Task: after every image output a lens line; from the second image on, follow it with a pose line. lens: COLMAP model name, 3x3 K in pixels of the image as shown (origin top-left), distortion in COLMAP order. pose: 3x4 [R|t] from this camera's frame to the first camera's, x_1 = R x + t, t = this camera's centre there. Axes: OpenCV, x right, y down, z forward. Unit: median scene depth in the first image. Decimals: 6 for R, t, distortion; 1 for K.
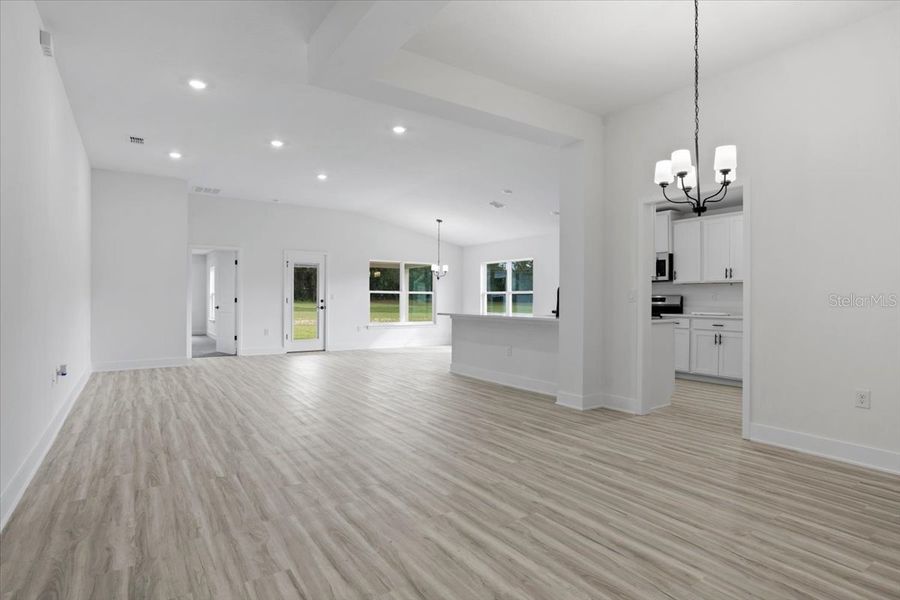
lens RADIAL K [[476.8, 0, 463.5], [0, 476.8, 300.7], [0, 0, 1]] dist [-0.002508, 0.001886]
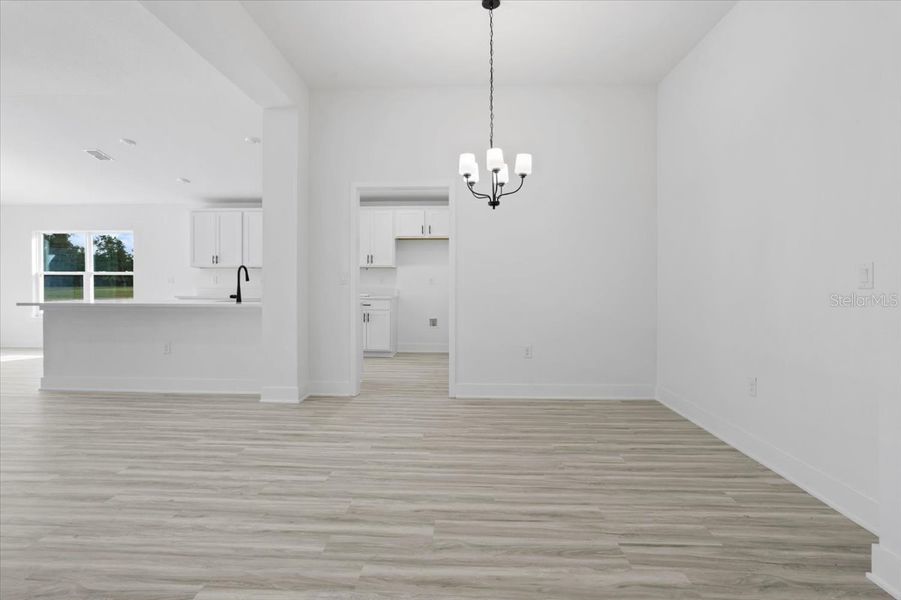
lens RADIAL K [[452.6, 0, 448.7], [0, 452.6, 285.4], [0, 0, 1]] dist [-0.036694, 0.001083]
pose [[0.610757, -0.003862, 0.791809, -0.253995], [0.001620, 0.999992, 0.003628, 0.001787], [-0.791816, -0.000933, 0.610758, 0.243529]]
